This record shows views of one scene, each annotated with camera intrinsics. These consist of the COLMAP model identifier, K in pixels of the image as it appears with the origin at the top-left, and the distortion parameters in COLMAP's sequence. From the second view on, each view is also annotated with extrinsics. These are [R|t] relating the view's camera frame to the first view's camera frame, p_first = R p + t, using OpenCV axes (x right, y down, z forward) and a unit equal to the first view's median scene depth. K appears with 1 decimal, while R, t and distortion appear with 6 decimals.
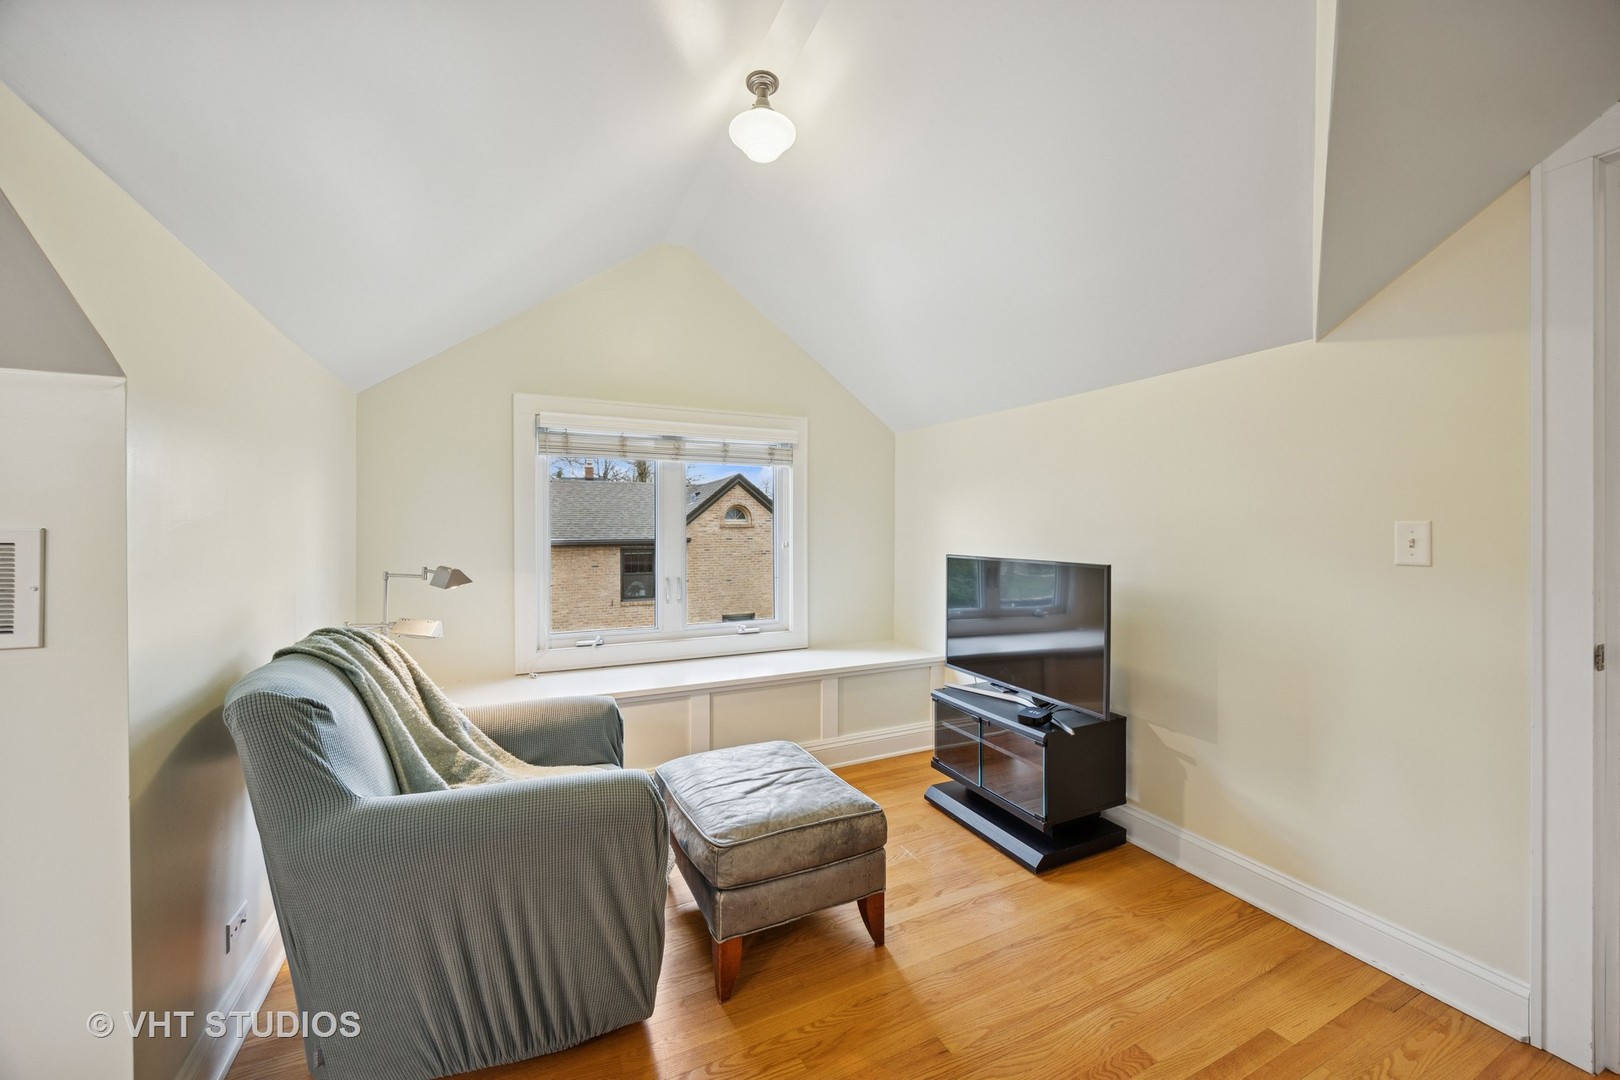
lens RADIAL K [[625.0, 0, 813.9], [0, 625.0, 531.8], [0, 0, 1]] dist [-0.004156, -0.000043]
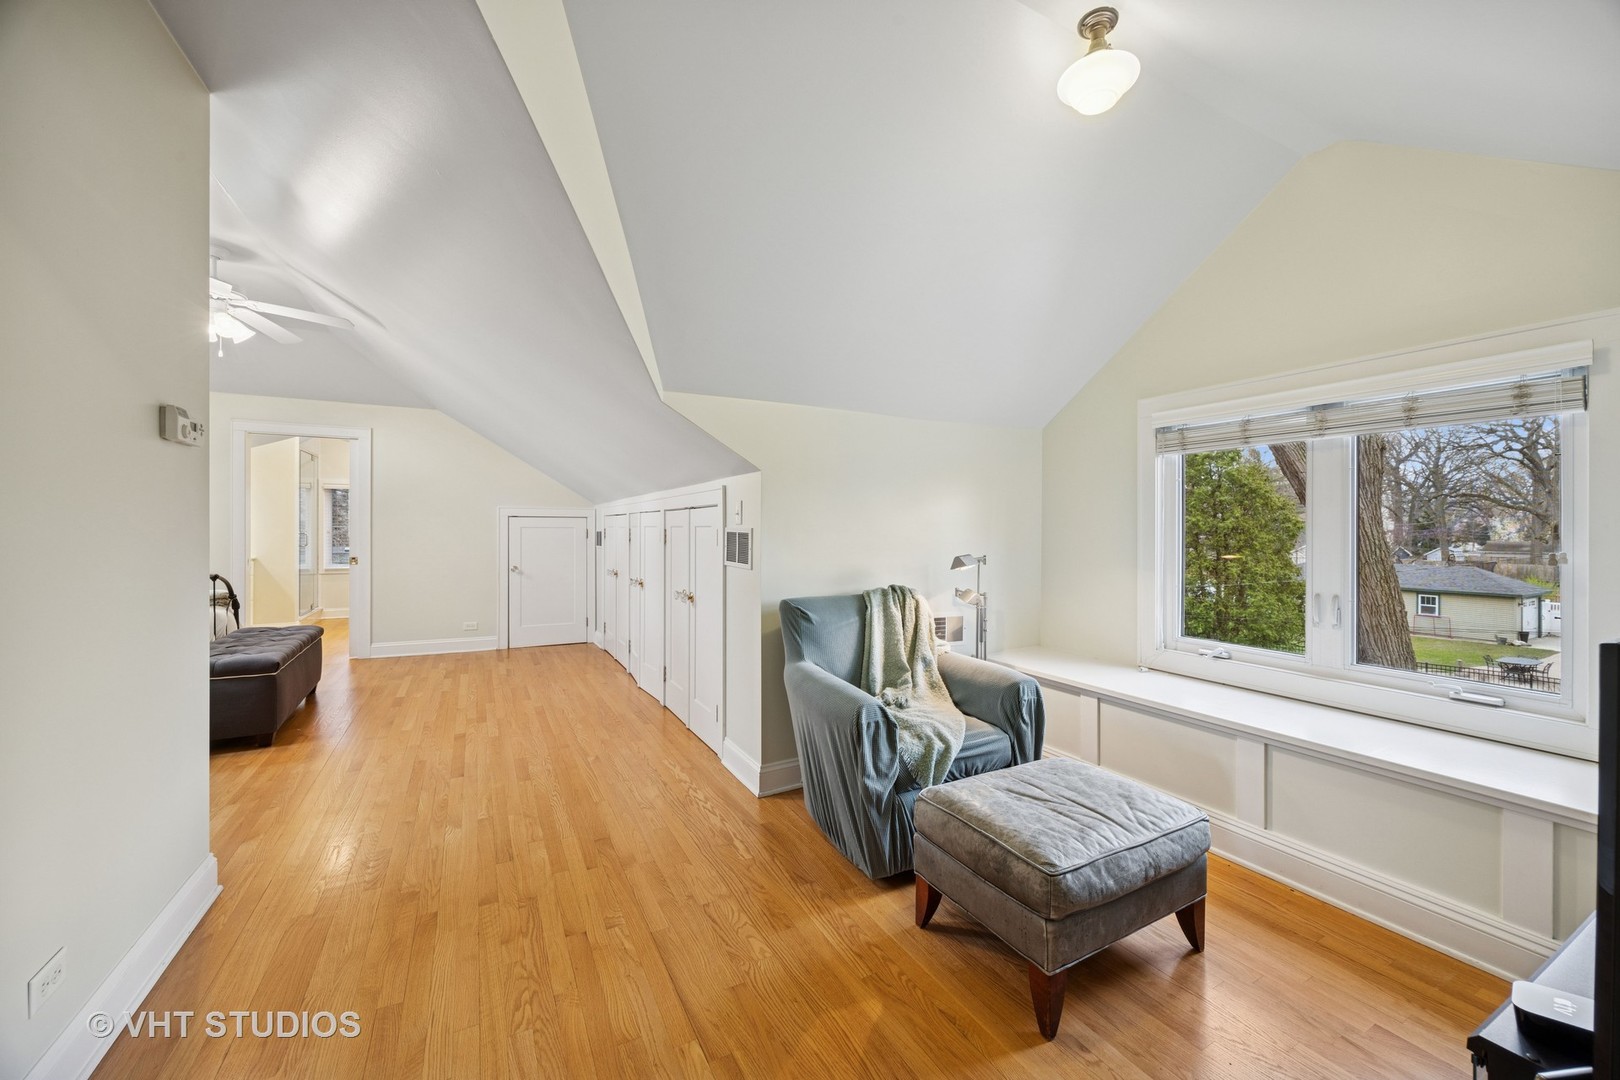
lens RADIAL K [[625.0, 0, 812.7], [0, 625.0, 532.7], [0, 0, 1]] dist [-0.004156, -0.000043]
pose [[0.040941, 0.008149, -0.999128, 0.826758], [-0.005670, 0.999953, 0.007923, -0.003954], [0.999145, 0.005341, 0.040985, 0.597314]]
